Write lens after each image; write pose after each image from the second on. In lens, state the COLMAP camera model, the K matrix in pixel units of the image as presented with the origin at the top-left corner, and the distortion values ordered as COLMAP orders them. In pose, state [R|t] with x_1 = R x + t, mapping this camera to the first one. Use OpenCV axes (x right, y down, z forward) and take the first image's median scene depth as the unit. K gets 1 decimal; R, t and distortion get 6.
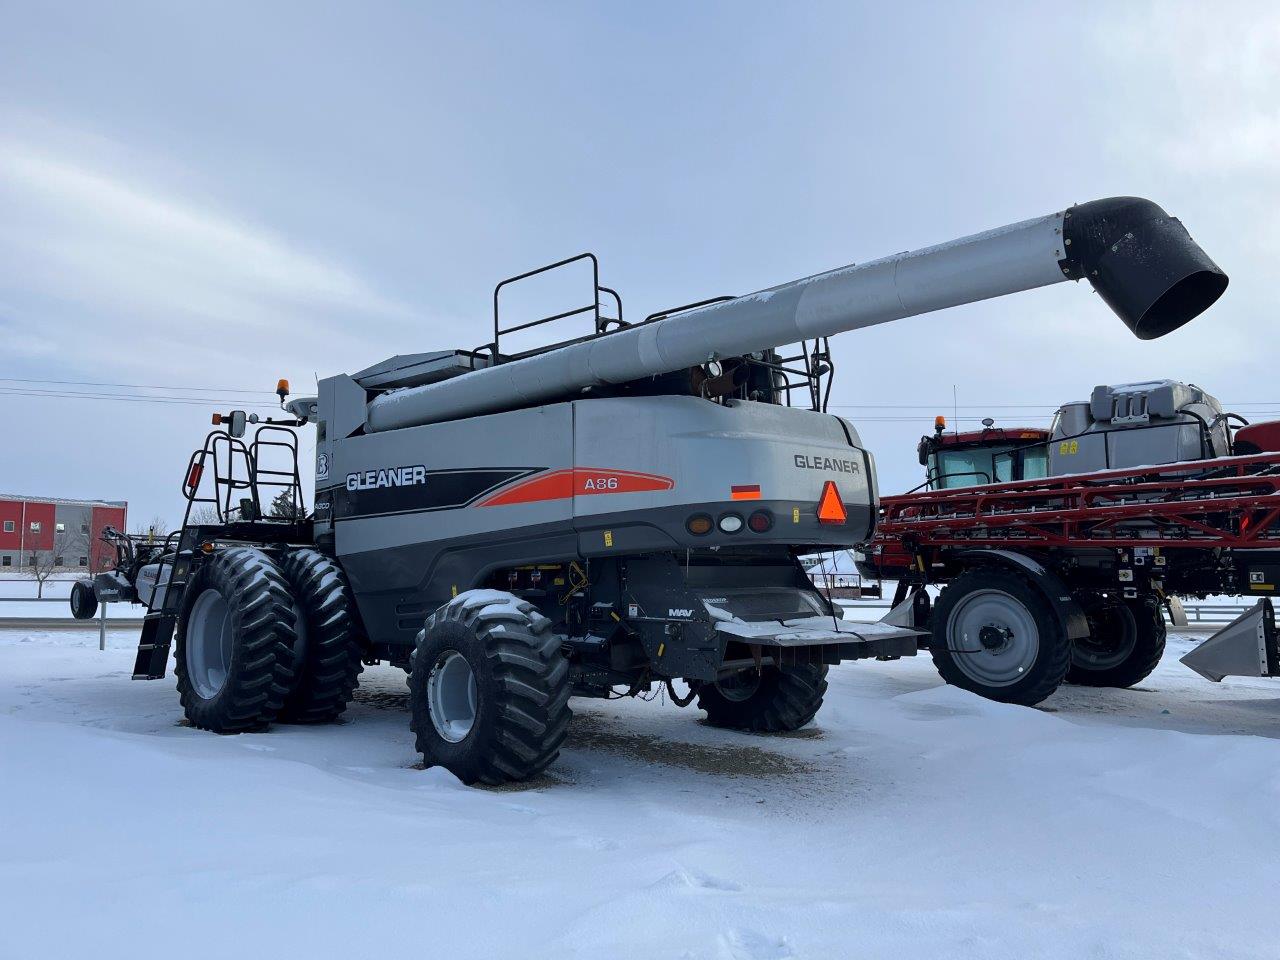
lens RADIAL K [[956.3, 0, 637.6], [0, 956.3, 481.9], [0, 0, 1]] dist [0.085172, -0.114970]
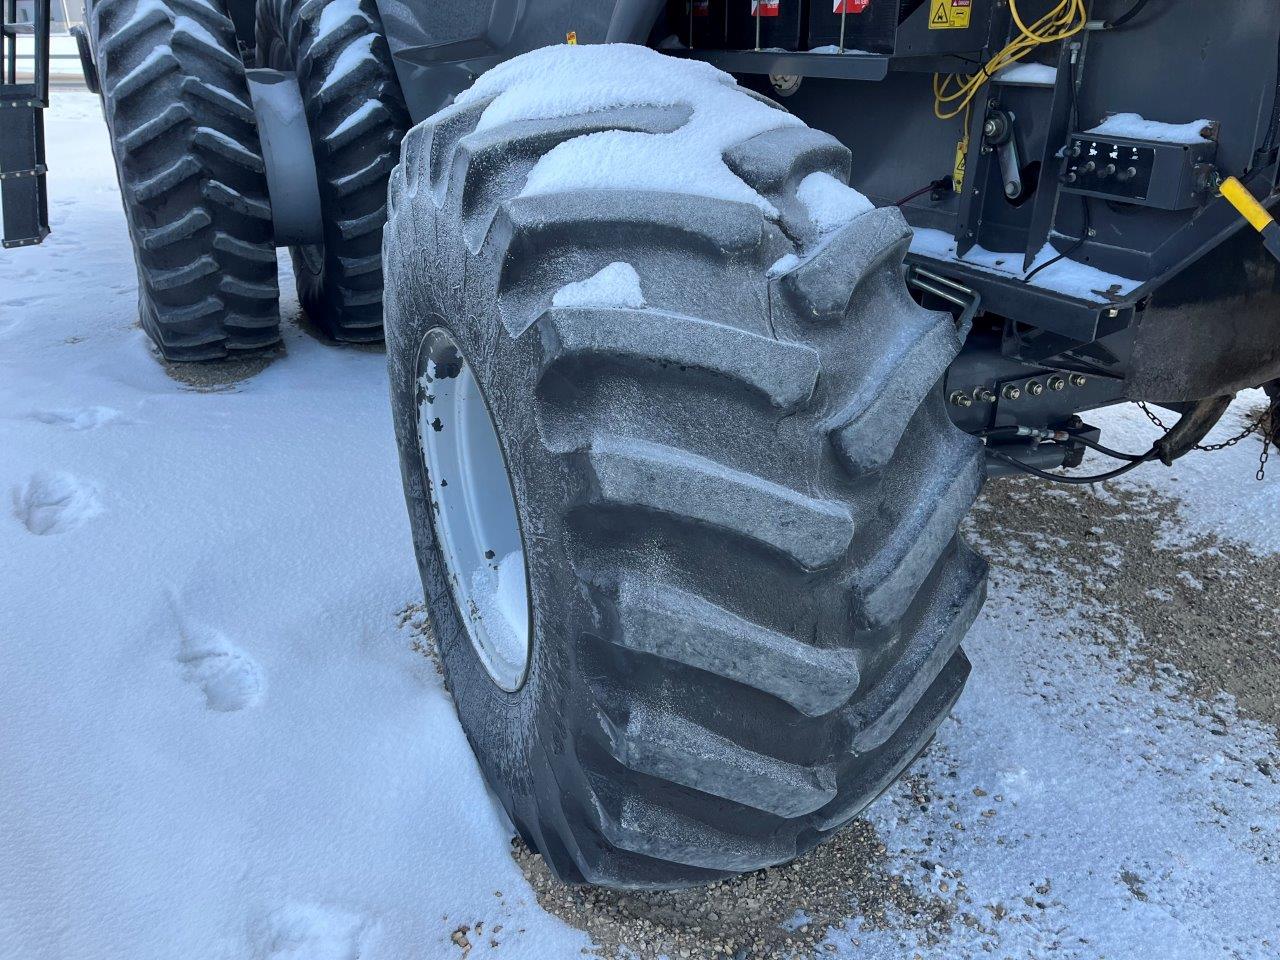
lens RADIAL K [[965.6, 0, 646.8], [0, 965.6, 480.5], [0, 0, 1]] dist [0.088898, -0.129992]
pose [[0.953708, 0.130215, -0.271082, -0.079057], [0.022999, 0.867178, 0.497467, 0.088965], [0.299854, -0.480672, 0.824040, 0.784661]]
